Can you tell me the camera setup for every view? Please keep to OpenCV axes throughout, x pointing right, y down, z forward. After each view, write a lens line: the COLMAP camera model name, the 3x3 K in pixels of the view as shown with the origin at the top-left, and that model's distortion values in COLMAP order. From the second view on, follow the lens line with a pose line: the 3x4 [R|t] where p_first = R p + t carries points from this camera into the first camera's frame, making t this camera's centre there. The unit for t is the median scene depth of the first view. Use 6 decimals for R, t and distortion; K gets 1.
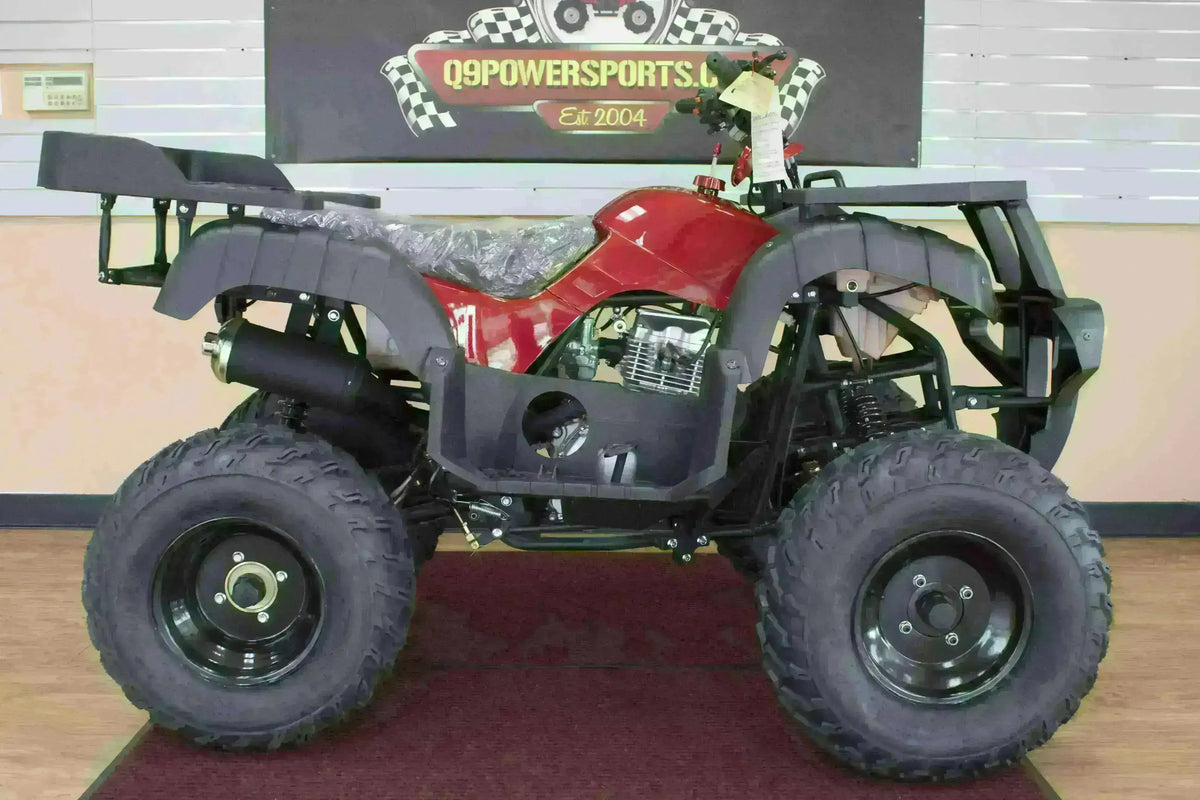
lens RADIAL K [[1279.7, 0, 600.0], [0, 1279.7, 400.0], [0, 0, 1]] dist [-0.076755, 0.041472]
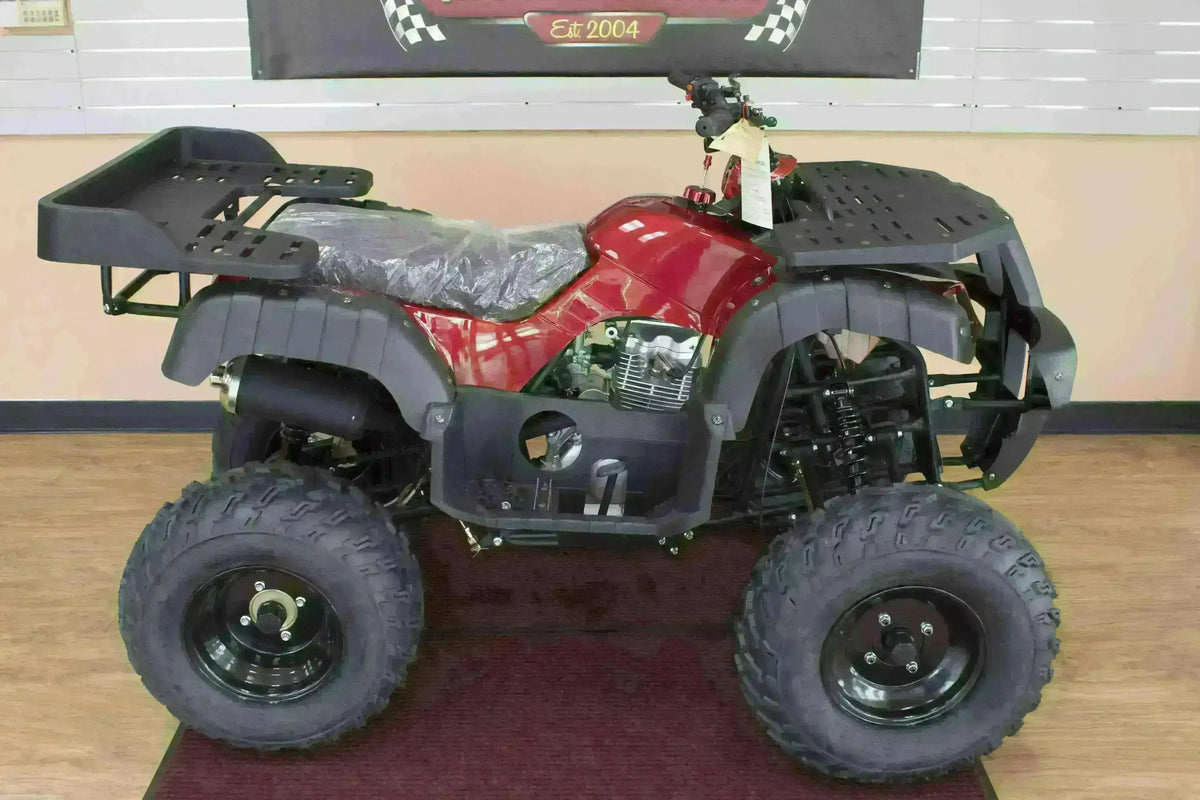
lens RADIAL K [[1279.7, 0, 600.0], [0, 1279.7, 400.0], [0, 0, 1]] dist [-0.076755, 0.041472]
pose [[0.999982, -0.005926, 0.000136, 0.004100], [0.005736, 0.973204, 0.229872, -0.171045], [-0.001495, -0.229867, 0.973221, -0.012249]]
